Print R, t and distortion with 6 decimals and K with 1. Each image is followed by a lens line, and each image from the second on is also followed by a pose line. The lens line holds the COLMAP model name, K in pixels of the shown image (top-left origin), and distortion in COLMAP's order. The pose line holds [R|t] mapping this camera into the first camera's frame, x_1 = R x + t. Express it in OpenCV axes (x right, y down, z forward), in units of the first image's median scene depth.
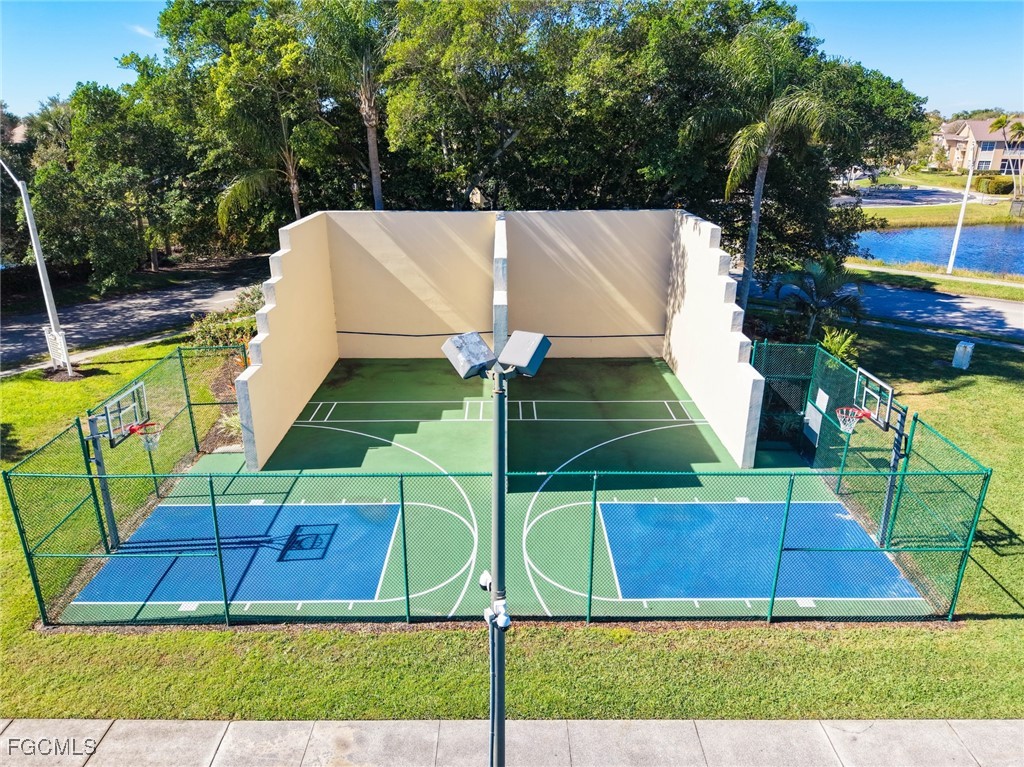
lens RADIAL K [[706.8, 0, 512.9], [0, 706.8, 378.4], [0, 0, 1]] dist [0.002470, -0.001307]
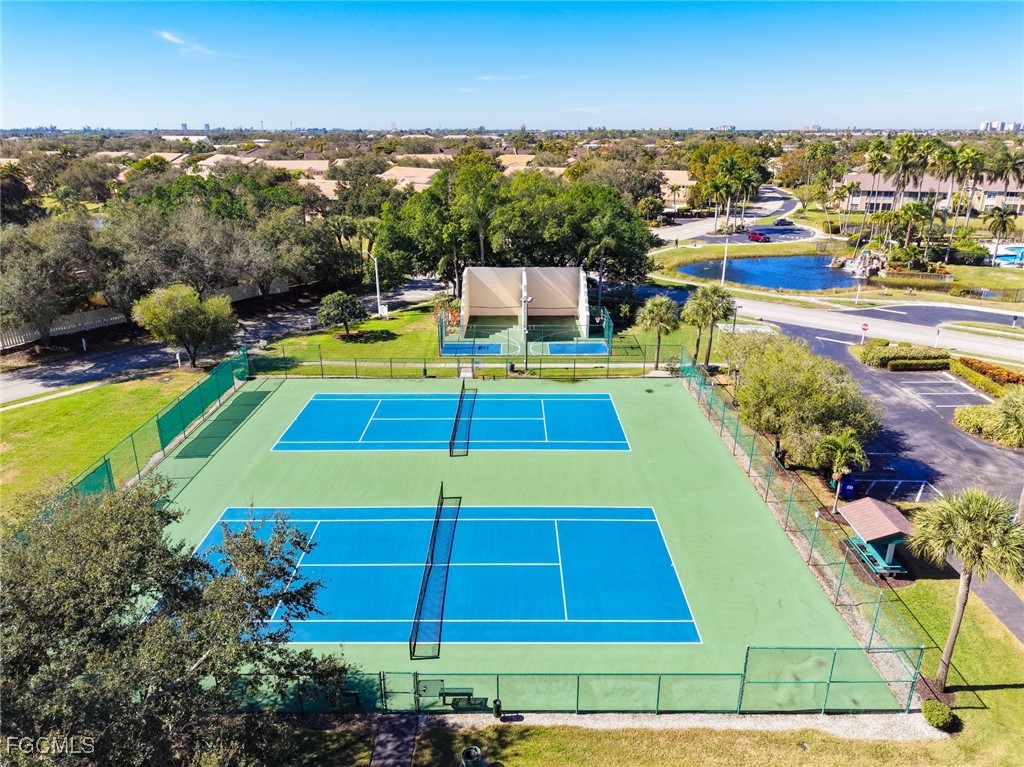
lens RADIAL K [[706.8, 0, 514.2], [0, 706.8, 390.7], [0, 0, 1]] dist [0.002470, -0.001307]
pose [[0.999732, 0.007714, -0.021844, 0.008884], [-0.007406, 0.999872, 0.014157, 0.318579], [0.021950, -0.013992, 0.999661, -2.558062]]
